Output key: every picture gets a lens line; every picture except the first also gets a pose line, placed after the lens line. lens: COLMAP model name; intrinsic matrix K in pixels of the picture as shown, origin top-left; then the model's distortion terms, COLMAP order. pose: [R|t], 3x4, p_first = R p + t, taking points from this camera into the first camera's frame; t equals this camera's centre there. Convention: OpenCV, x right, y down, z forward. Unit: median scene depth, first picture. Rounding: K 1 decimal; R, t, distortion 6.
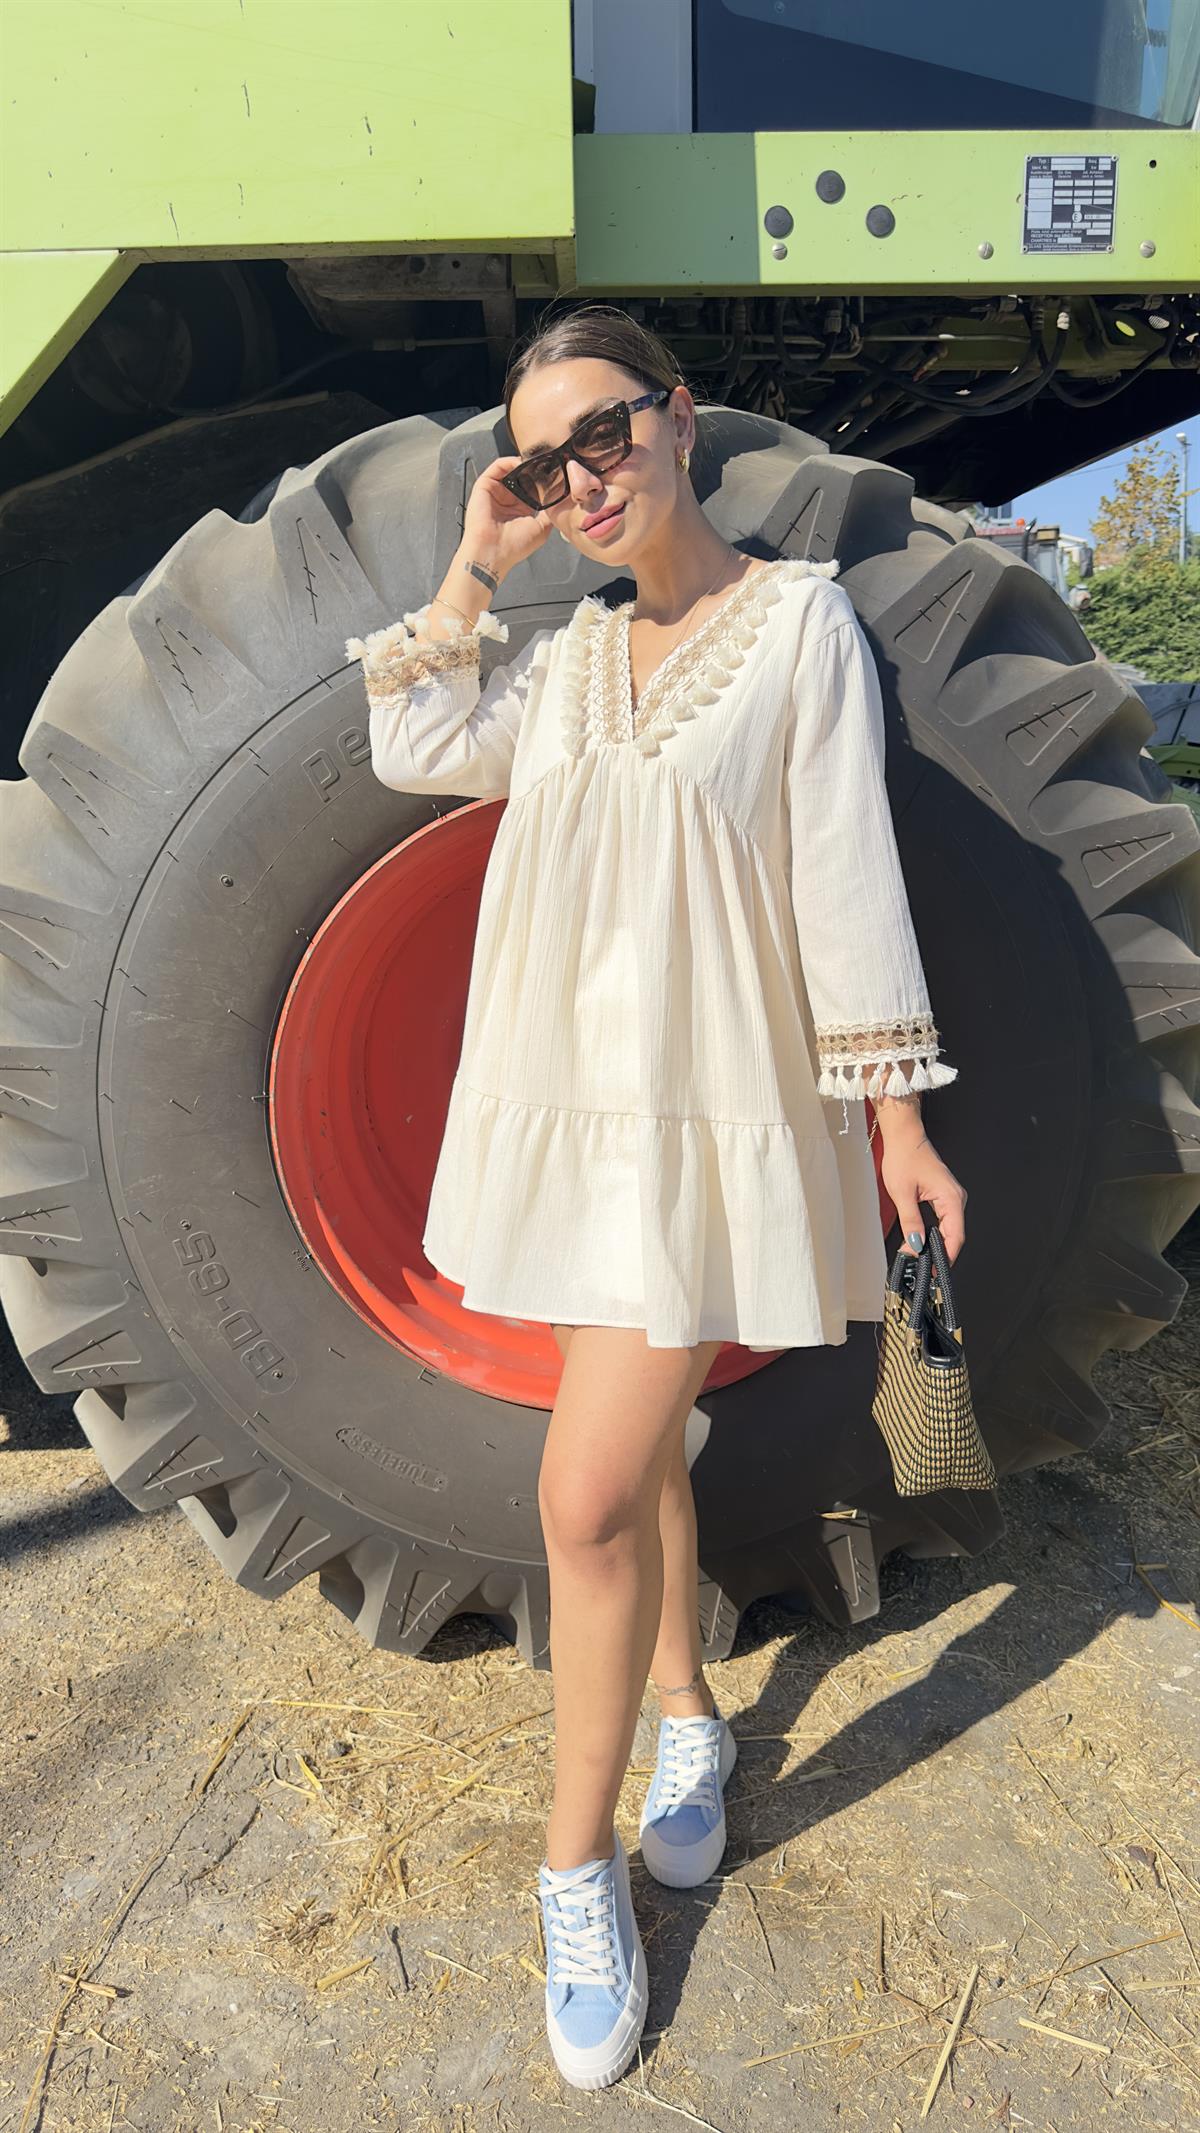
lens RADIAL K [[1542.3, 0, 600.0], [0, 1542.3, 1066.5], [0, 0, 1]] dist [0.004378, -0.042837]
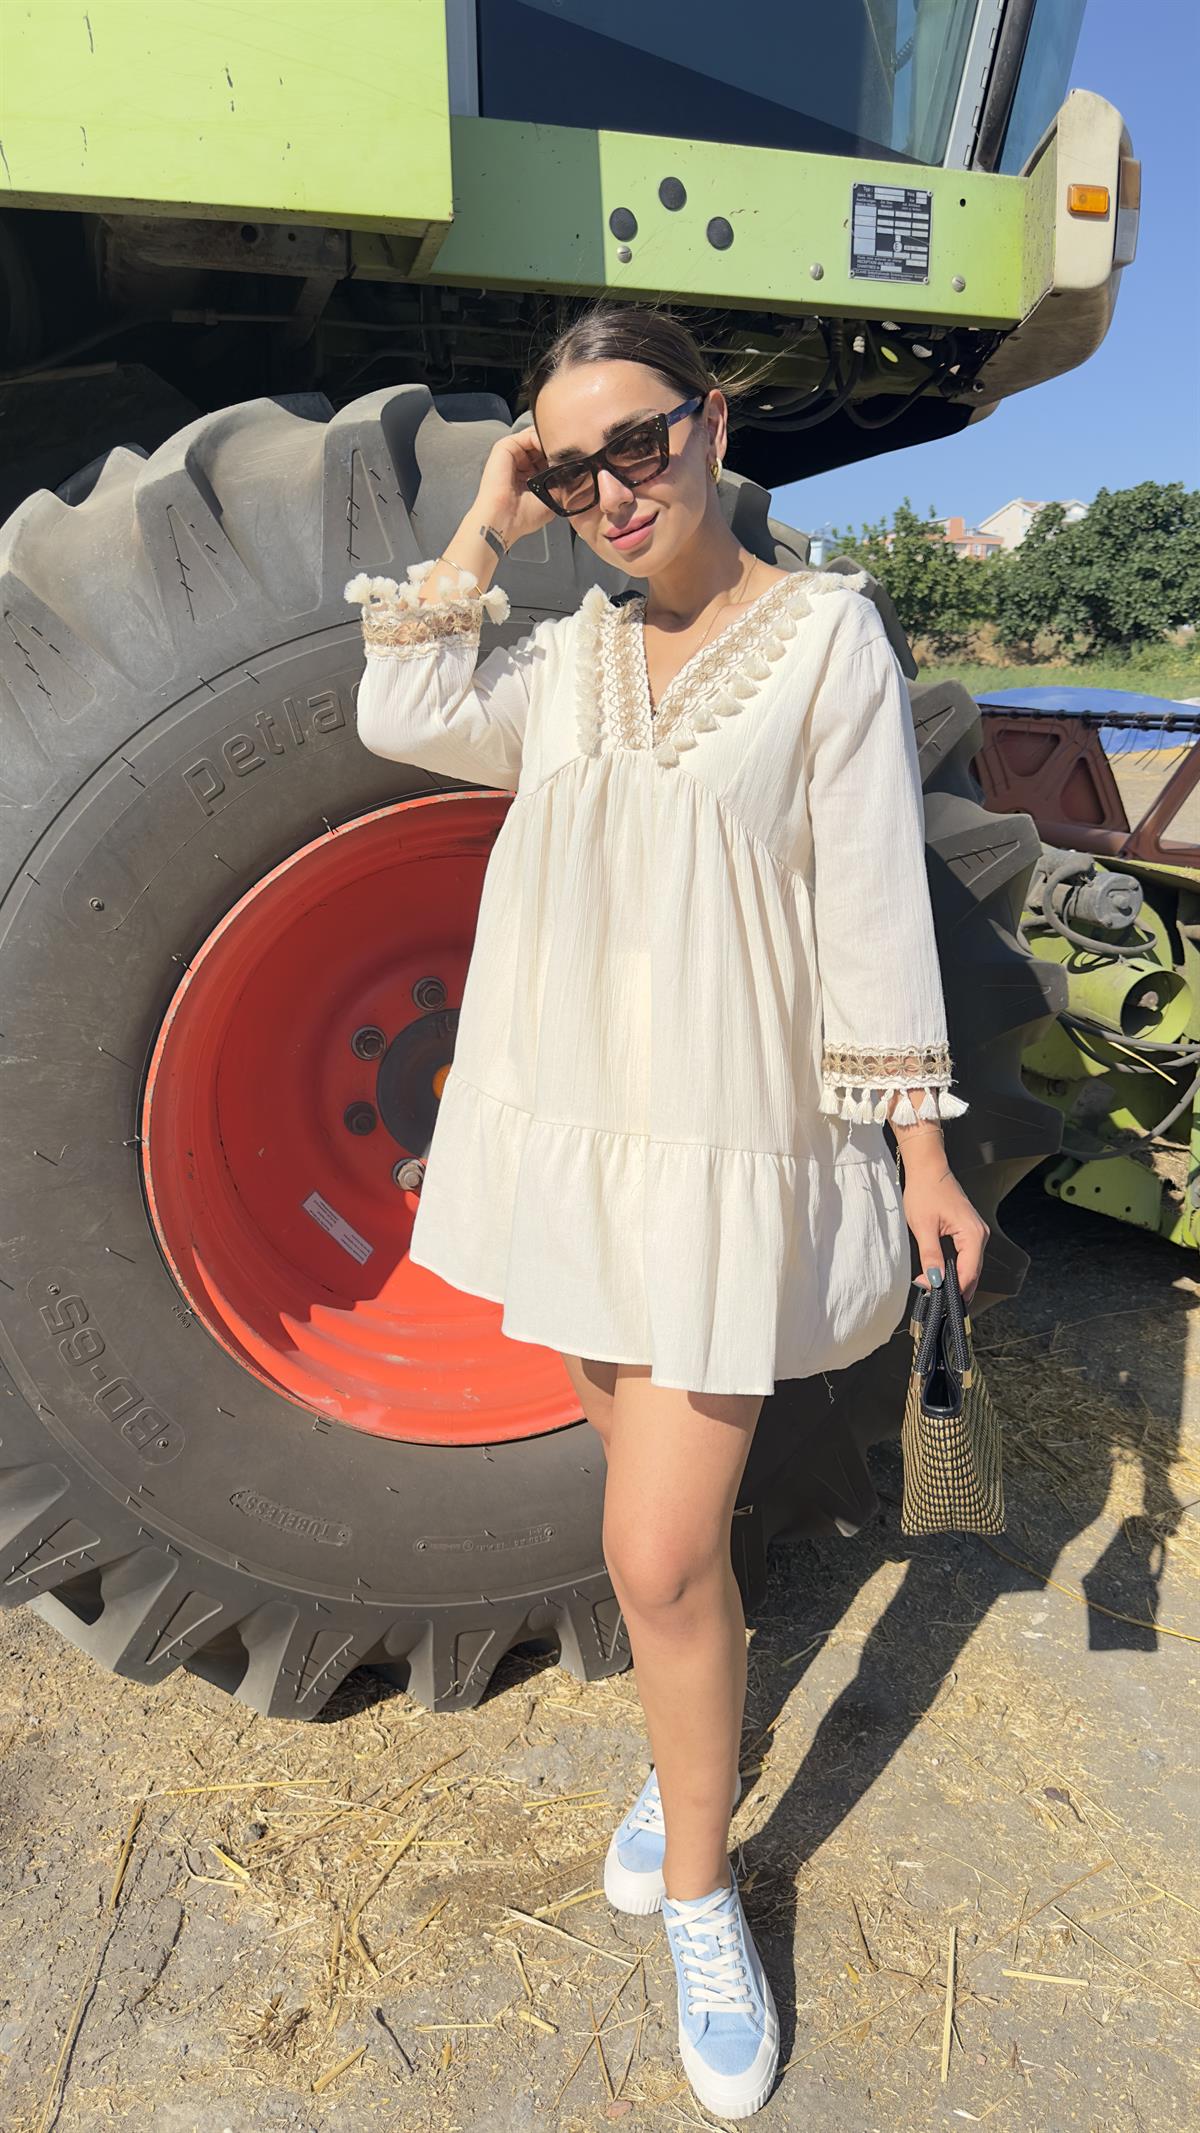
lens RADIAL K [[1544.1, 0, 599.1], [0, 1544.1, 1081.9], [0, 0, 1]] dist [-0.028509, 0.003263]
pose [[0.960804, -0.052169, 0.272276, -0.202440], [0.047511, 0.998590, 0.023680, -0.023801], [-0.273128, -0.009816, 0.961928, 0.054552]]
